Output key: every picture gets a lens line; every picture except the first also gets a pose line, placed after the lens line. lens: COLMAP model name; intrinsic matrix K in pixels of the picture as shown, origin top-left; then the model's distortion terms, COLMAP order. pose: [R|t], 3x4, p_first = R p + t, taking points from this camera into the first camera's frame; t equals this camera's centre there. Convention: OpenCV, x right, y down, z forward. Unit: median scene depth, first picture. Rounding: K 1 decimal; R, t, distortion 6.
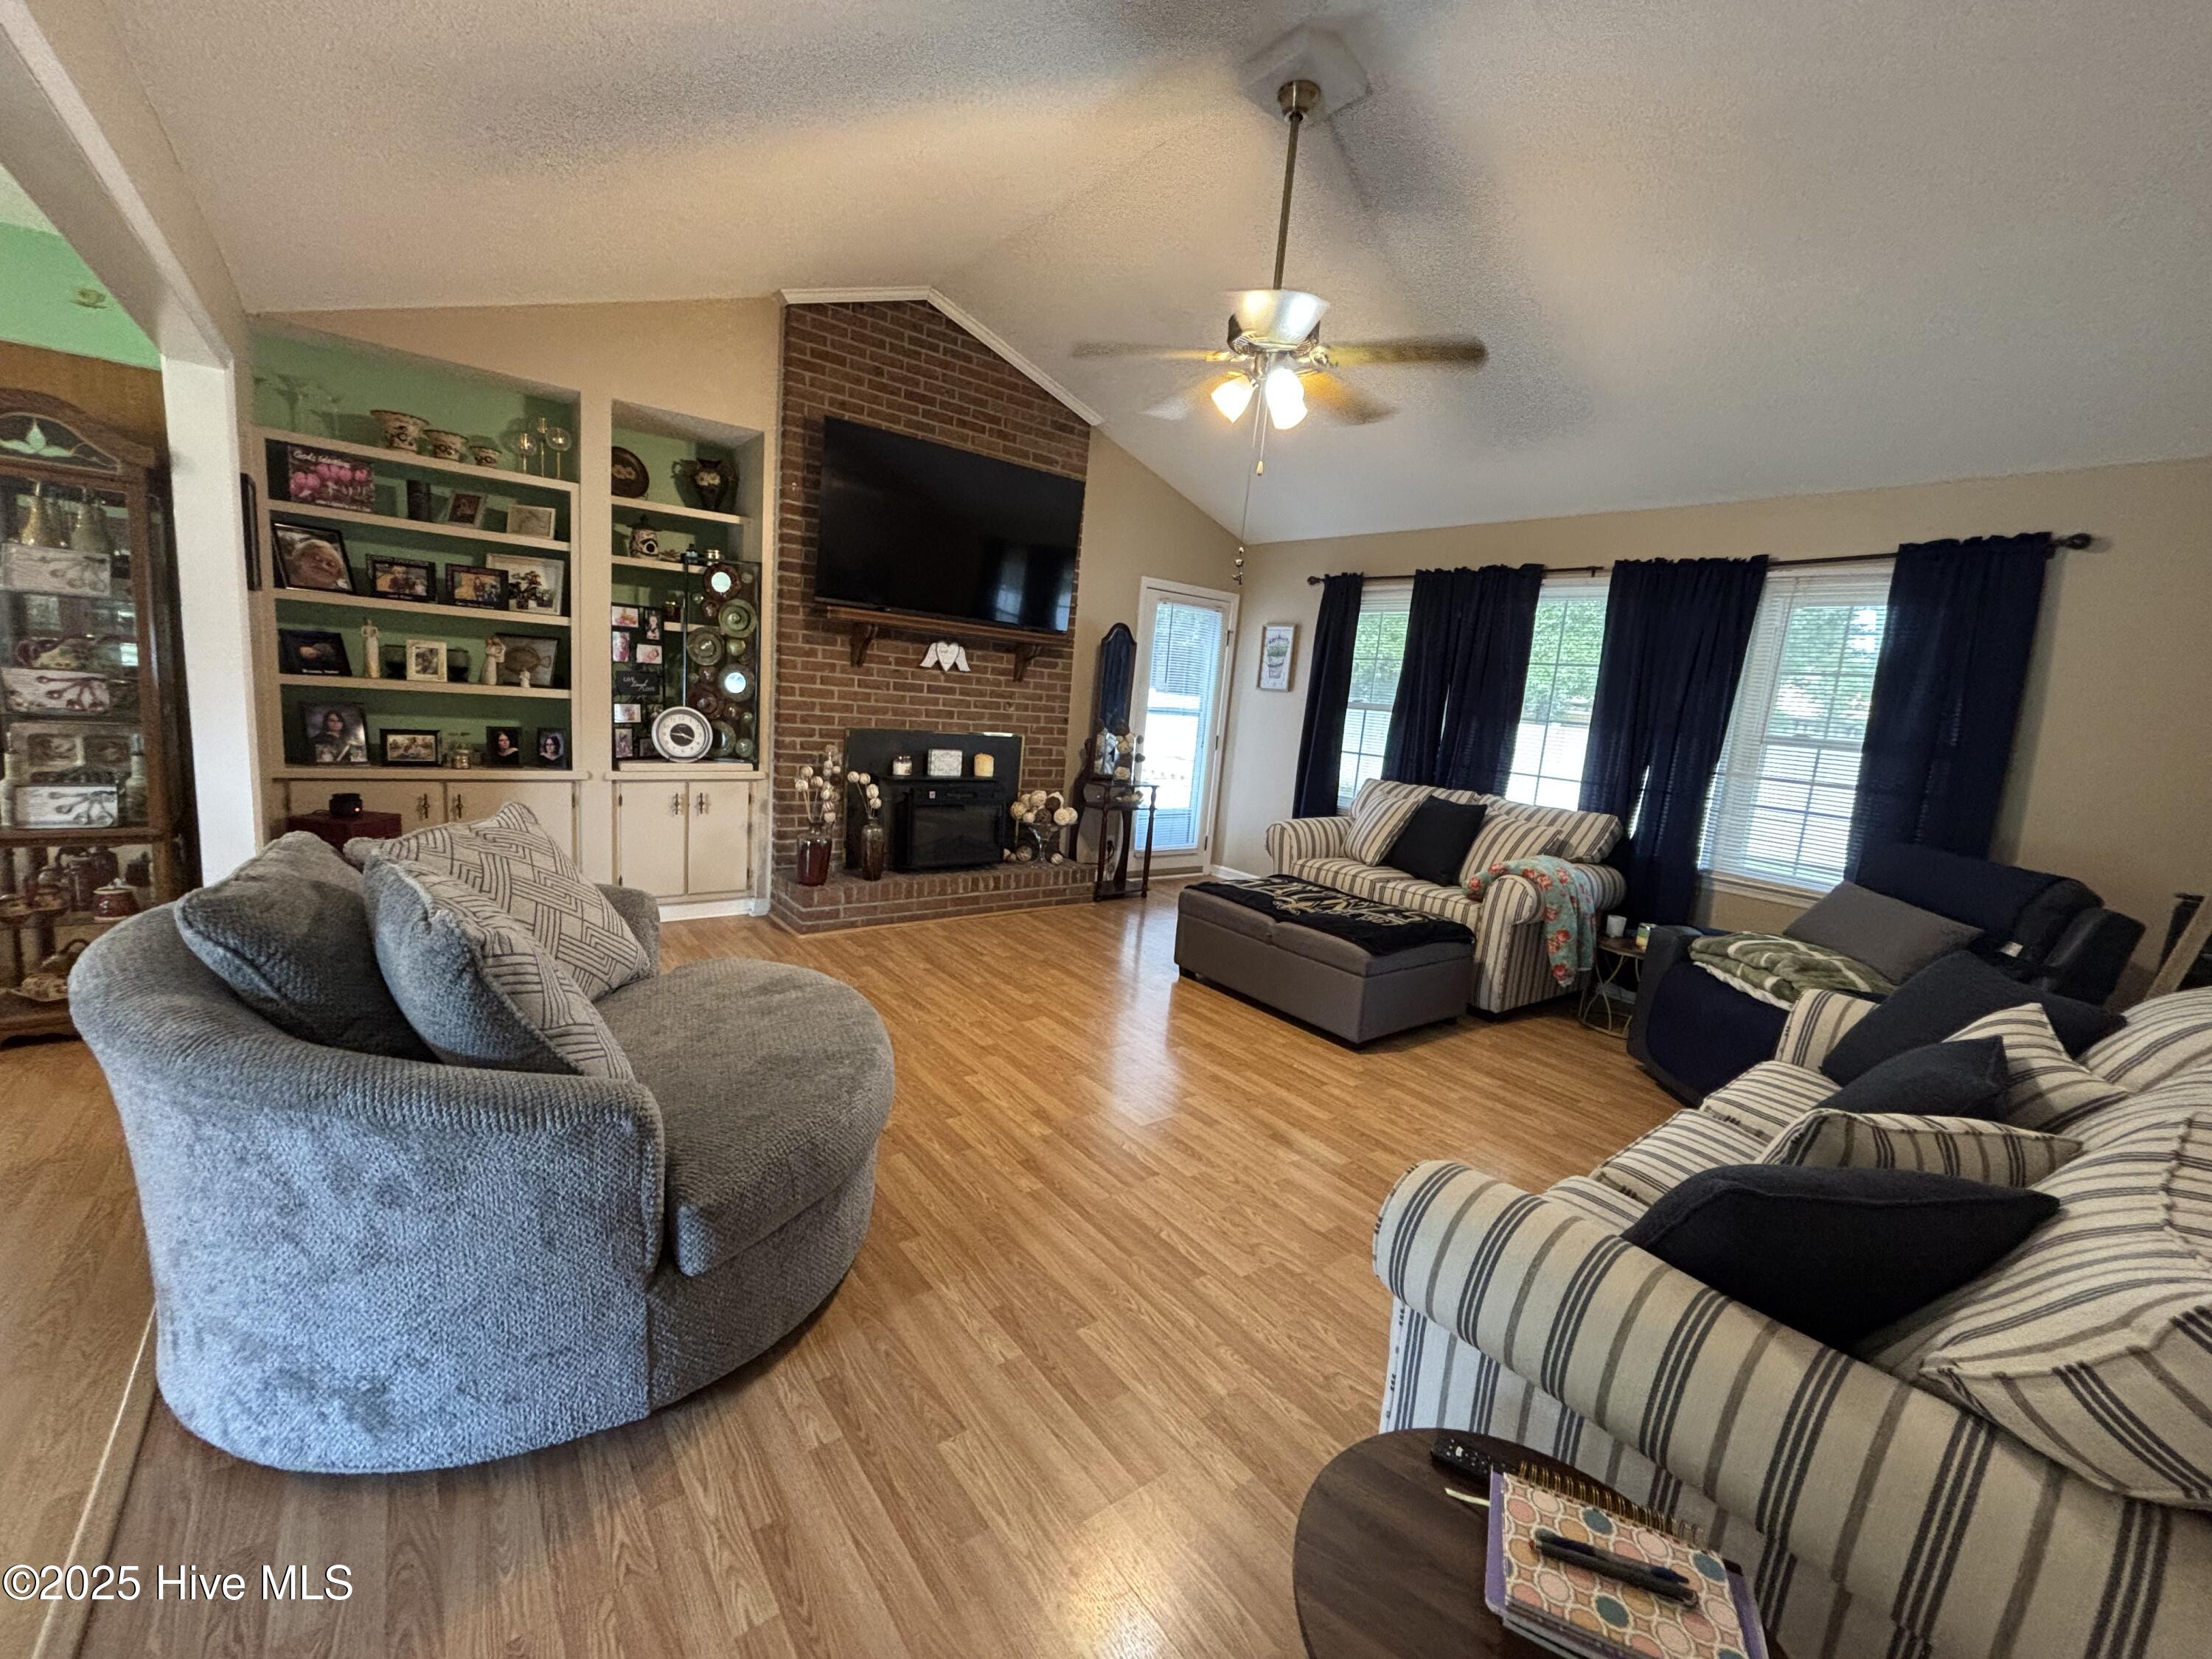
lens RADIAL K [[905.7, 0, 1094.4], [0, 905.7, 823.8], [0, 0, 1]] dist [-0.001207, 0.000875]
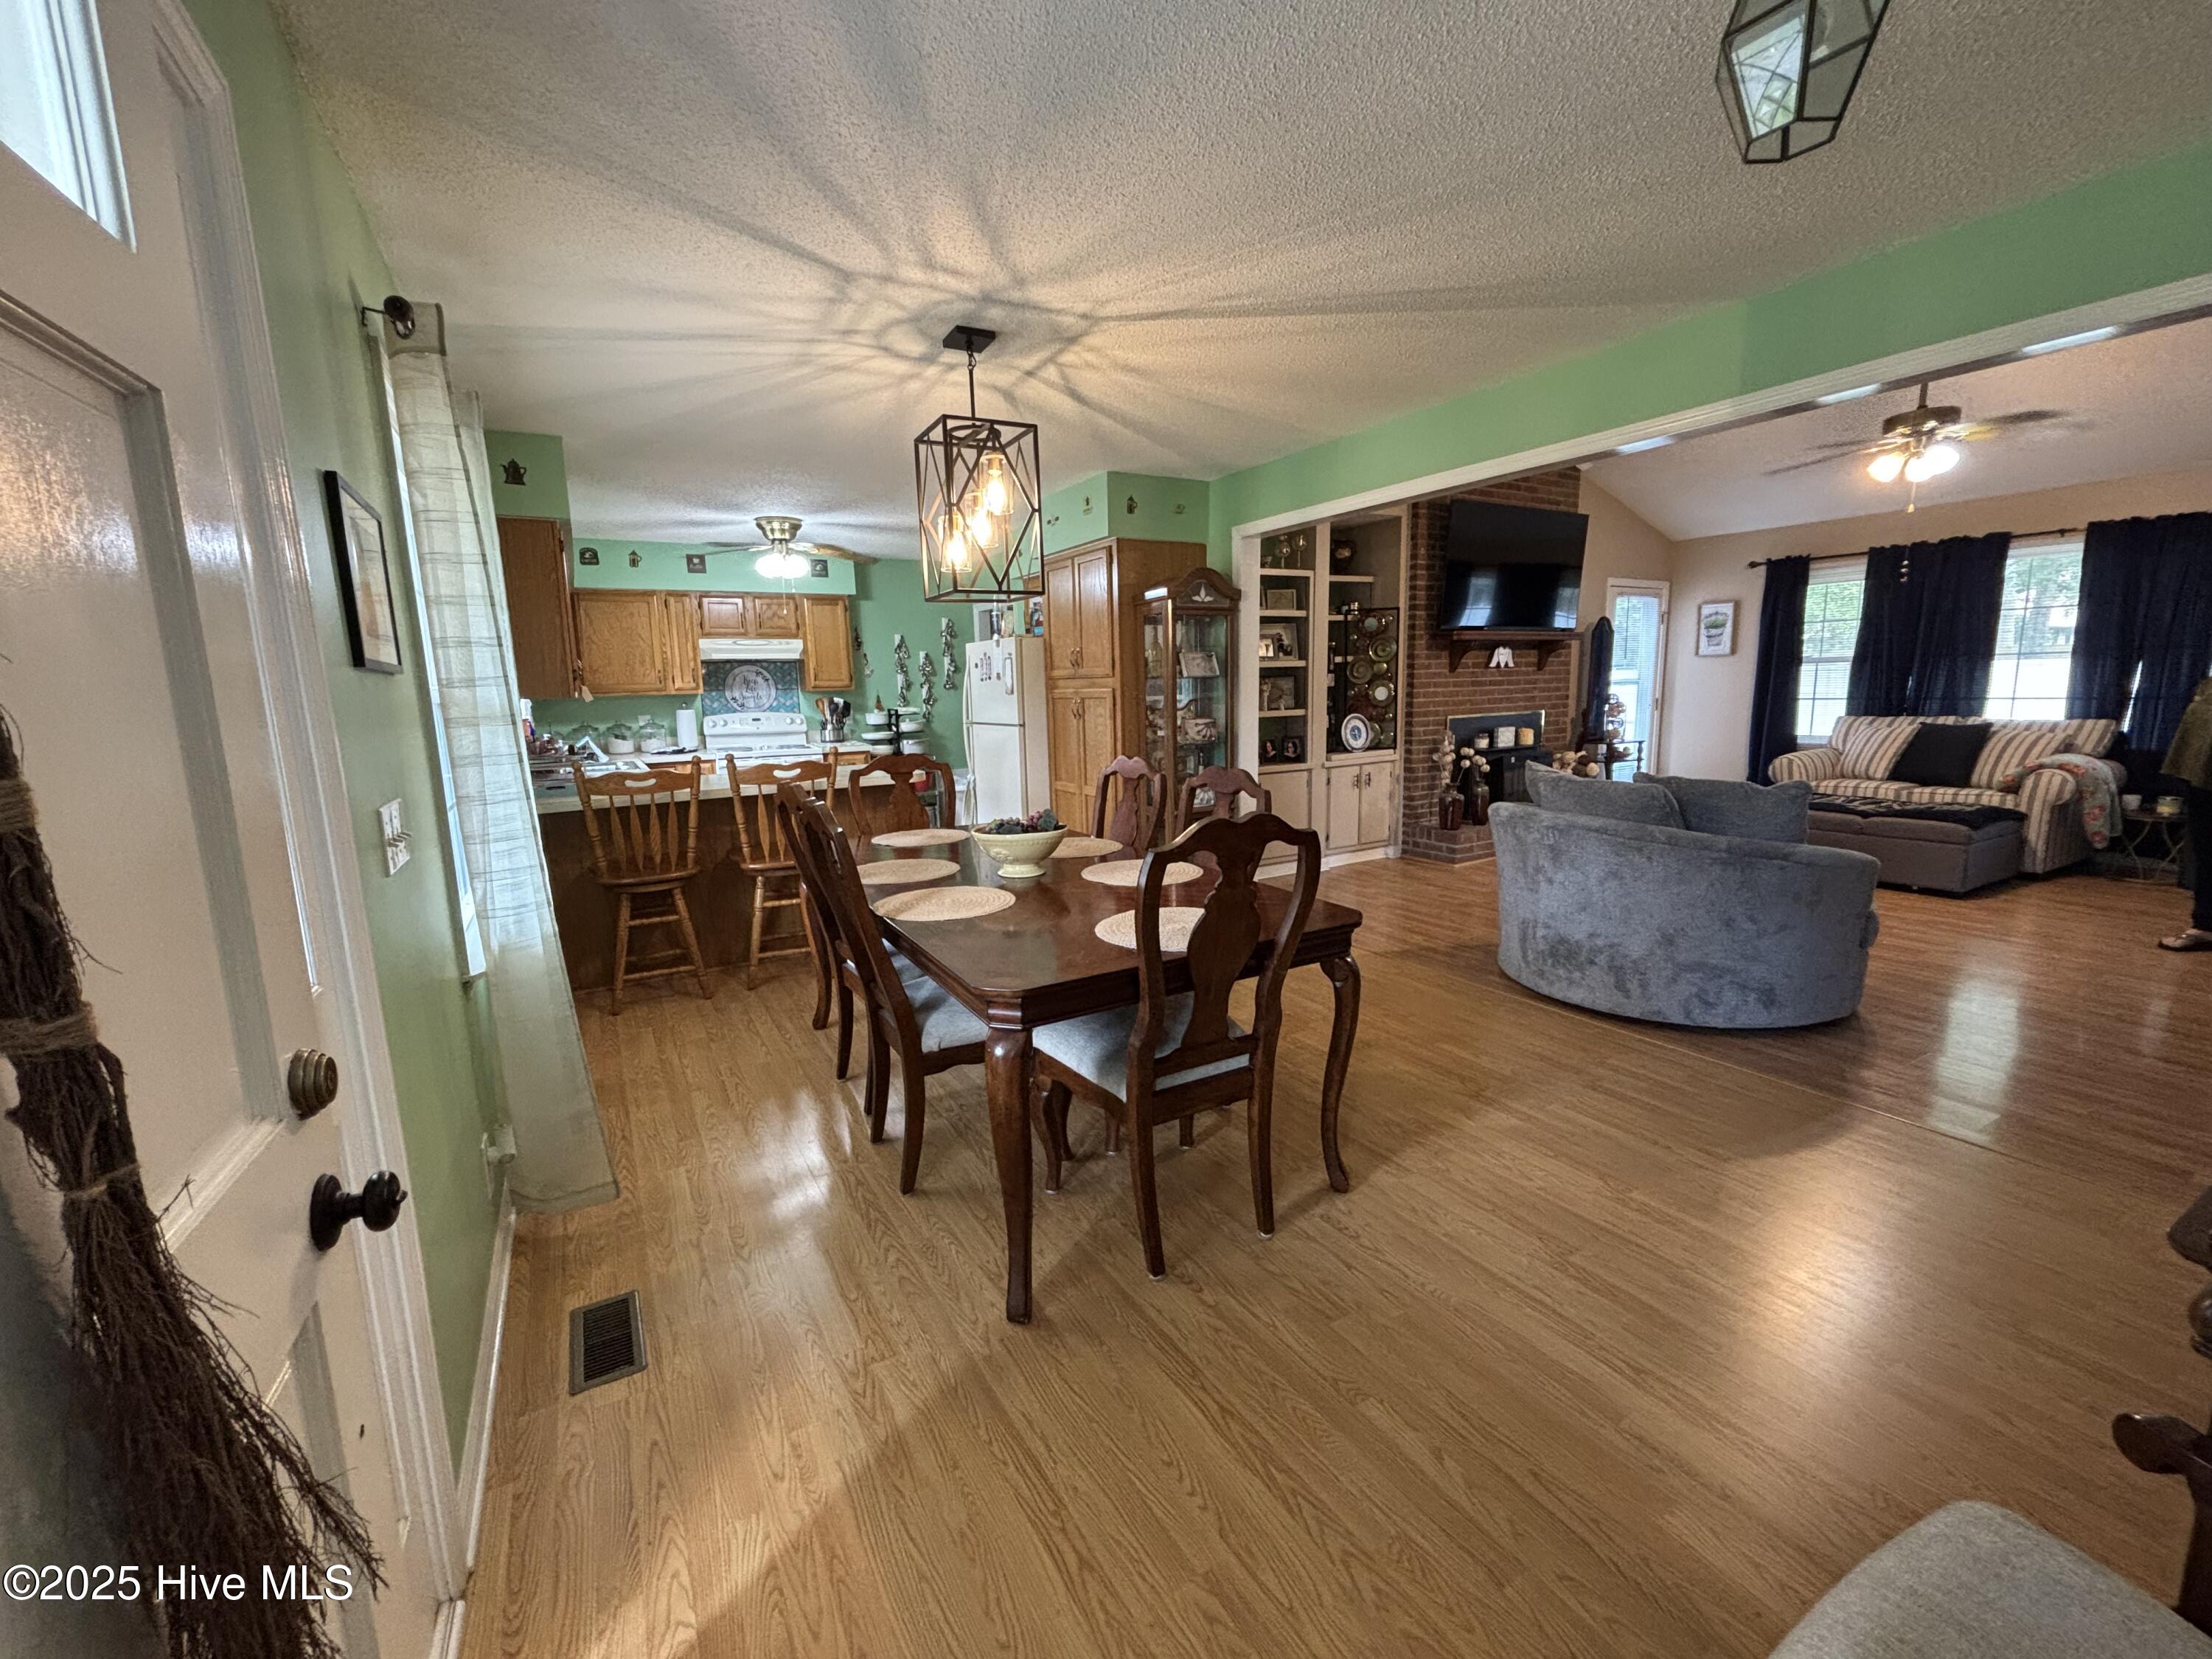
lens RADIAL K [[905.7, 0, 1094.4], [0, 905.7, 821.9], [0, 0, 1]] dist [-0.001207, 0.000875]
pose [[0.984539, -0.088621, -0.151094, -0.649365], [0.088262, 0.996056, -0.009095, 0.019381], [0.151304, -0.004381, 0.988478, -0.480801]]
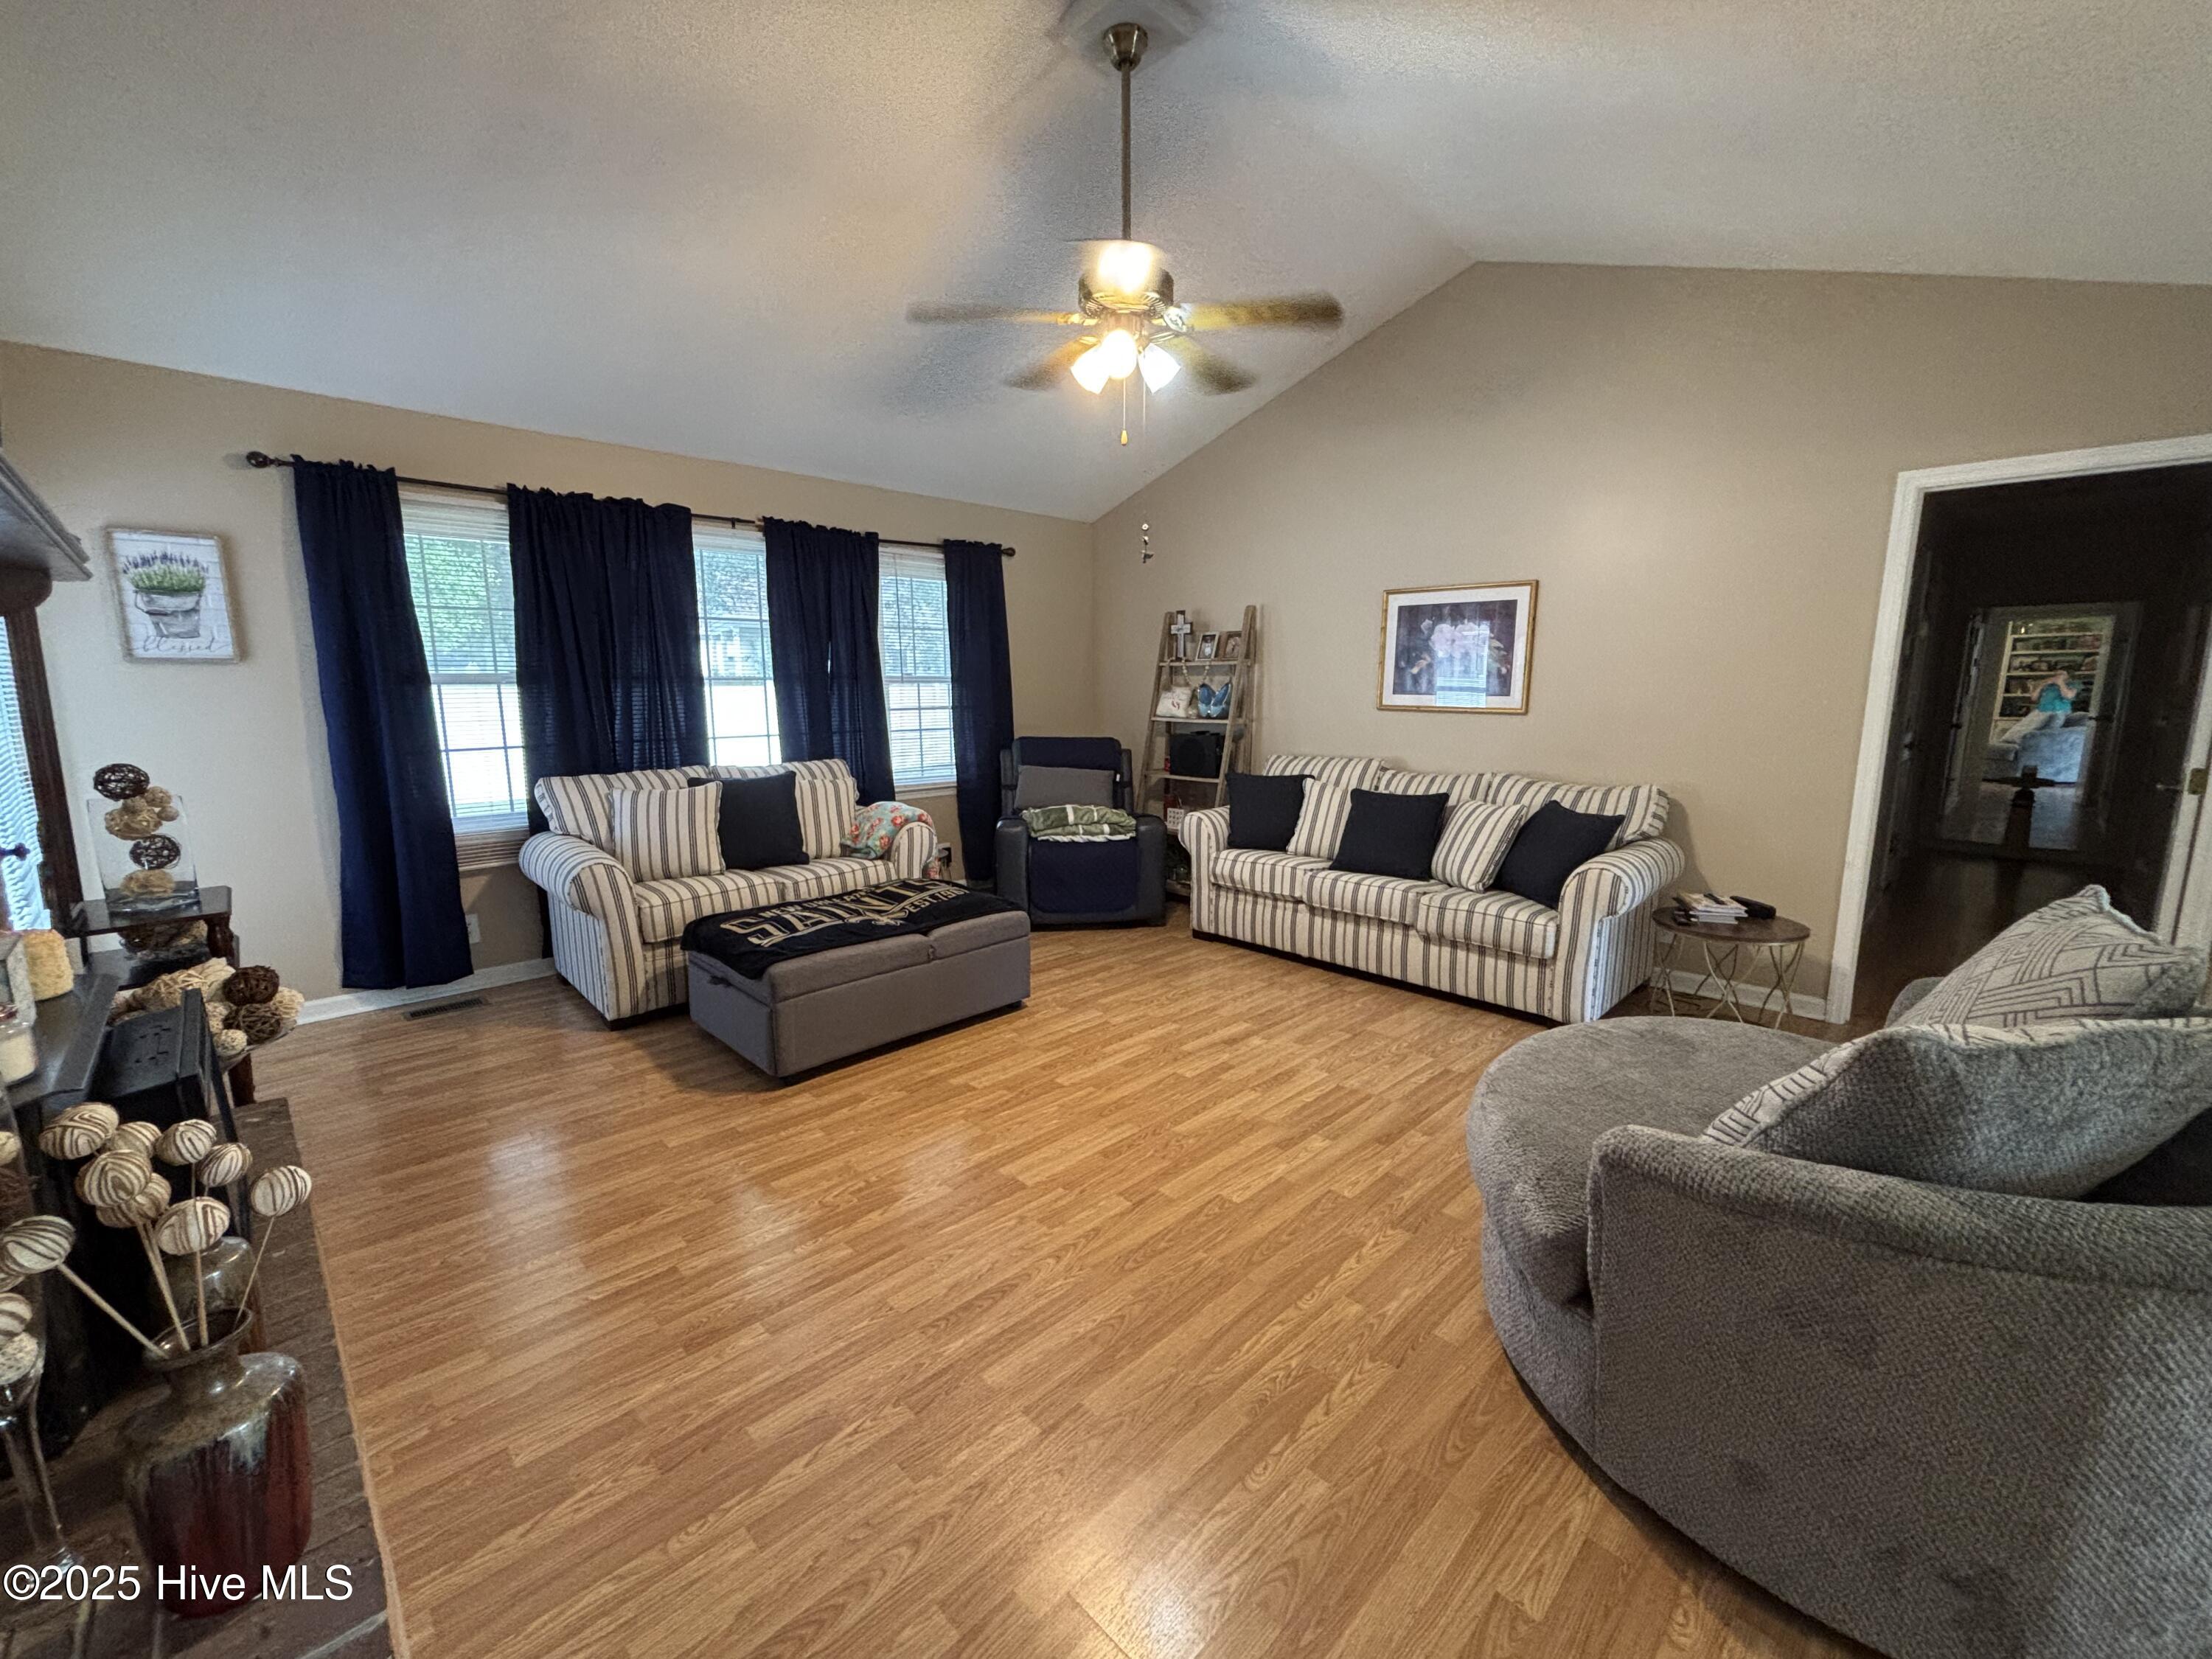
lens RADIAL K [[905.7, 0, 1090.0], [0, 905.7, 834.0], [0, 0, 1]] dist [-0.001207, 0.000875]
pose [[-0.122598, -0.244813, 0.961788, -0.539031], [0.143404, 0.954559, 0.261253, -0.161155], [-0.982041, 0.169953, -0.081919, 0.773068]]
